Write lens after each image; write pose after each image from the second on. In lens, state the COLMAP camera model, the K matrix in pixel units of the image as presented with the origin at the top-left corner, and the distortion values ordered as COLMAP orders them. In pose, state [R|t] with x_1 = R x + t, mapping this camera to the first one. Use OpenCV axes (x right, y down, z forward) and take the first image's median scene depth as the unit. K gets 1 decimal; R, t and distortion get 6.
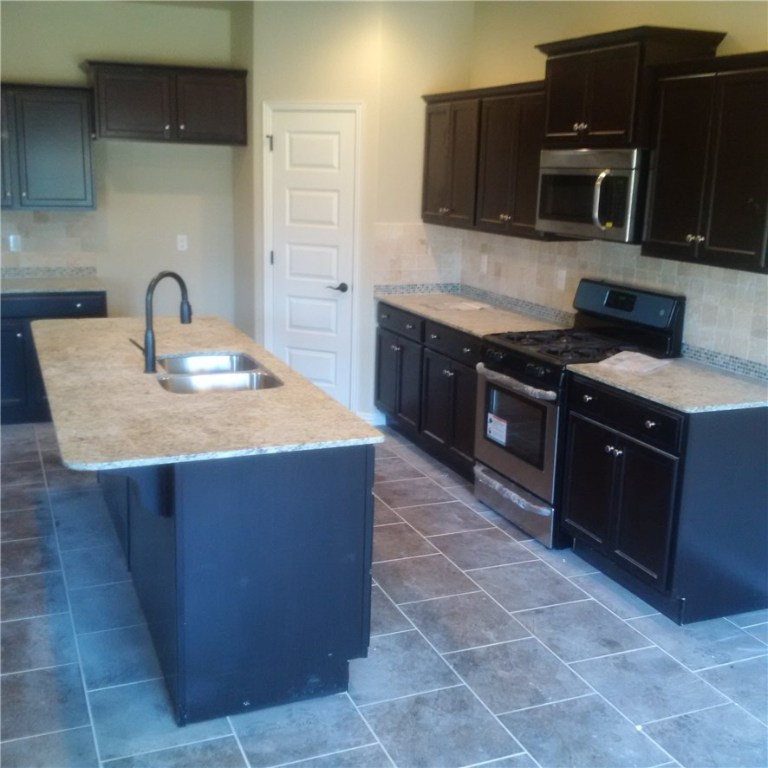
lens RADIAL K [[932.4, 0, 384.0], [0, 932.4, 384.0], [0, 0, 1]] dist [0.095124, -0.065263]
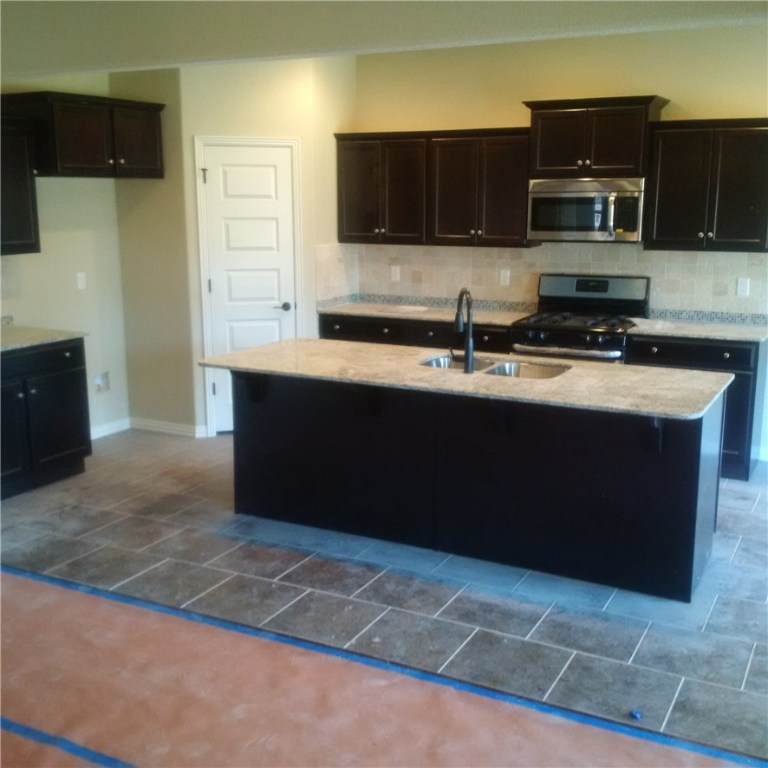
lens RADIAL K [[932.4, 0, 384.0], [0, 932.4, 384.0], [0, 0, 1]] dist [0.095124, -0.065263]
pose [[0.763836, -0.155337, 0.626439, -0.835096], [0.167742, 0.985030, 0.039723, -0.049101], [-0.623232, 0.074738, 0.778458, 0.111848]]
